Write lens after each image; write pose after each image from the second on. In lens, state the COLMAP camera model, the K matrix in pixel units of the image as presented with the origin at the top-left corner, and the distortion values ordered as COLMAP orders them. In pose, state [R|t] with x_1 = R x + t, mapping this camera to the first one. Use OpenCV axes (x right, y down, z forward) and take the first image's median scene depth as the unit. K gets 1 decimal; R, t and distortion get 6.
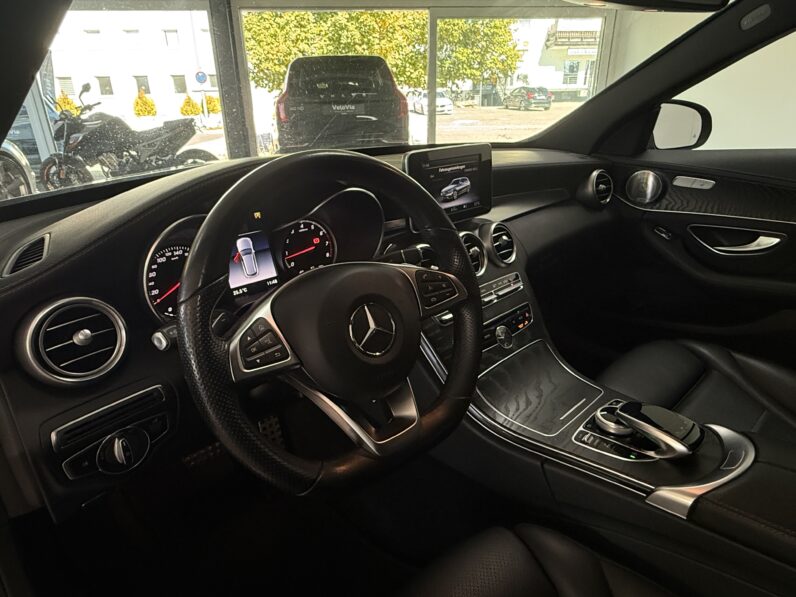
lens RADIAL K [[483.2, 0, 380.0], [0, 483.2, 295.8], [0, 0, 1]] dist [0.000768, -0.000392]
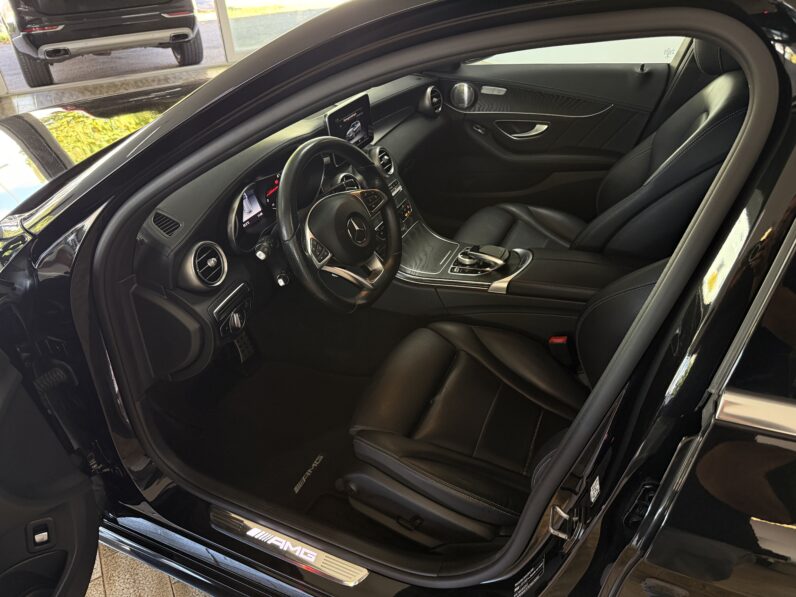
lens RADIAL K [[547.9, 0, 398.0], [0, 547.9, 298.5], [0, 0, 1]] dist [0.079042, -0.103399]
pose [[0.920023, -0.227551, 0.319027, -0.277841], [0.161476, 0.961940, 0.220449, -0.055504], [-0.357048, -0.151303, 0.921751, -0.512339]]
